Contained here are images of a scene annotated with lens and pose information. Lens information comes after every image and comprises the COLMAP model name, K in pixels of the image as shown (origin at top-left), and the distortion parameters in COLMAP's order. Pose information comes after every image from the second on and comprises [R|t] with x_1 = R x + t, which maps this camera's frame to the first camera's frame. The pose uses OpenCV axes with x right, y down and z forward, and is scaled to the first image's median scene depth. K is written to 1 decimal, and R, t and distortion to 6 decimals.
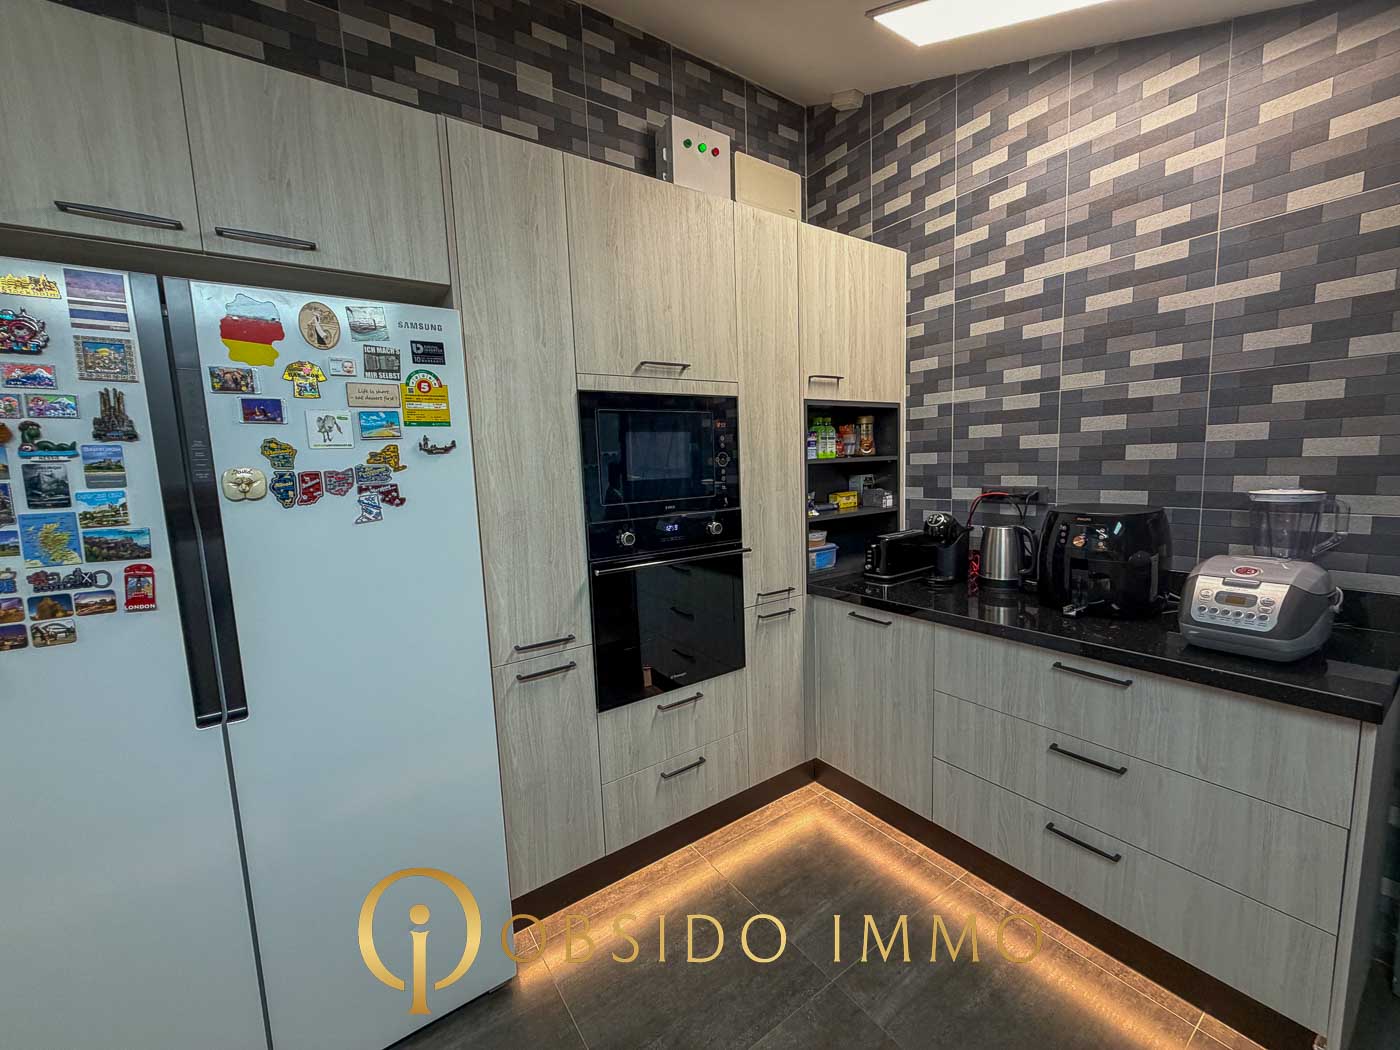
lens RADIAL K [[557.5, 0, 696.2], [0, 557.5, 524.7], [0, 0, 1]] dist [0.000049, 0.000331]
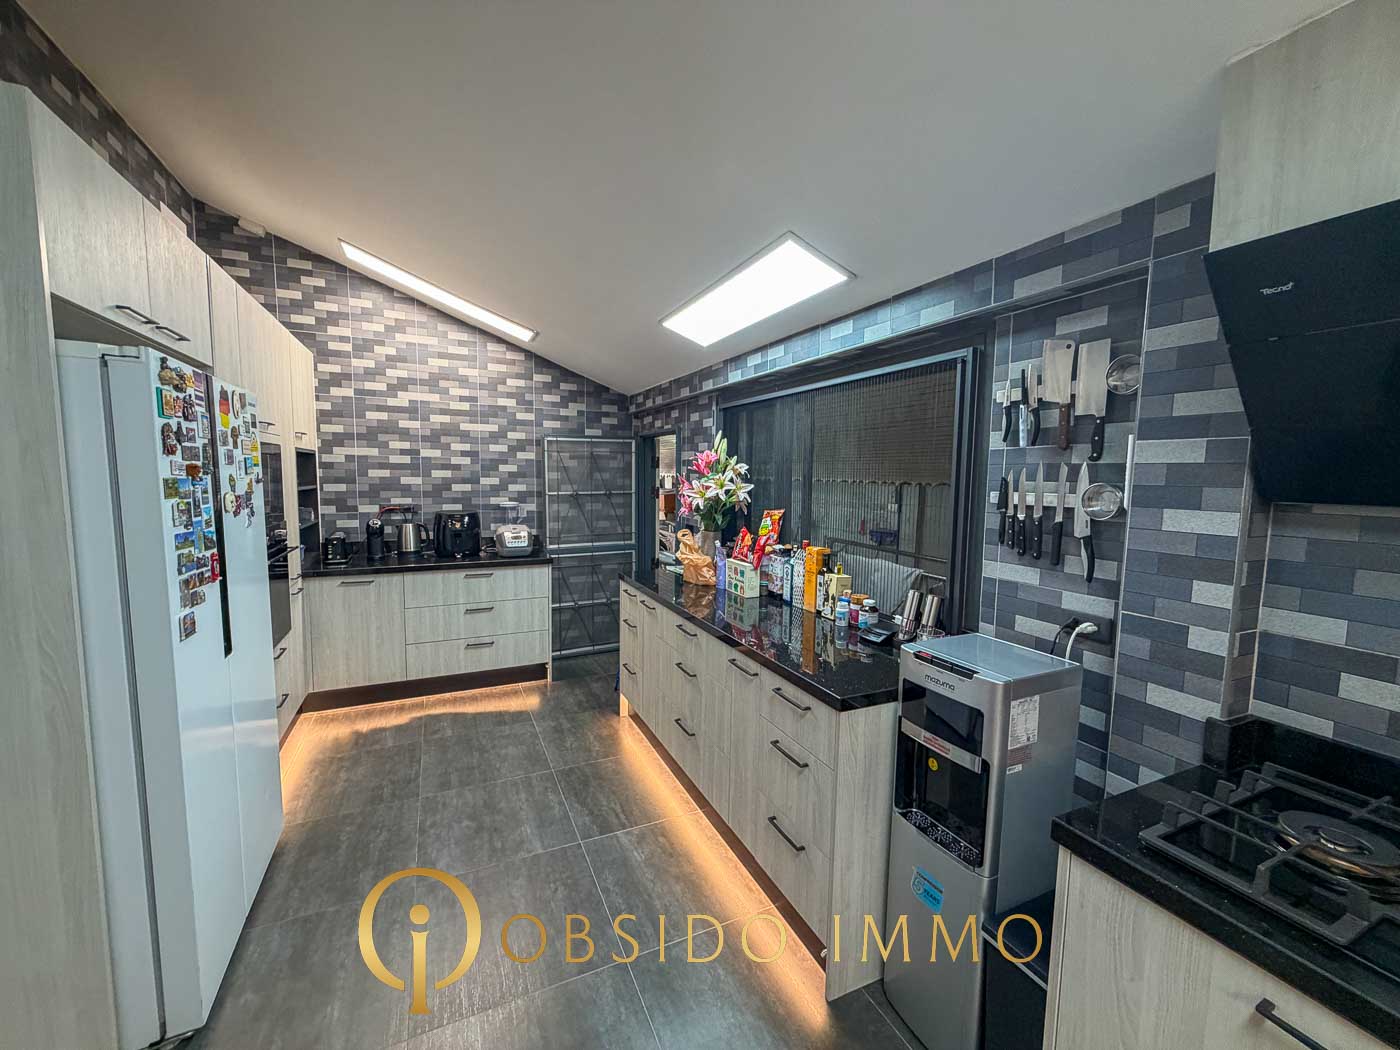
lens RADIAL K [[557.5, 0, 696.2], [0, 557.5, 524.7], [0, 0, 1]] dist [0.000049, 0.000331]
pose [[0.171921, -0.048752, 0.983904, -1.157466], [0.092435, 0.995166, 0.033159, 0.033028], [-0.980764, 0.085247, 0.175597, -0.315567]]
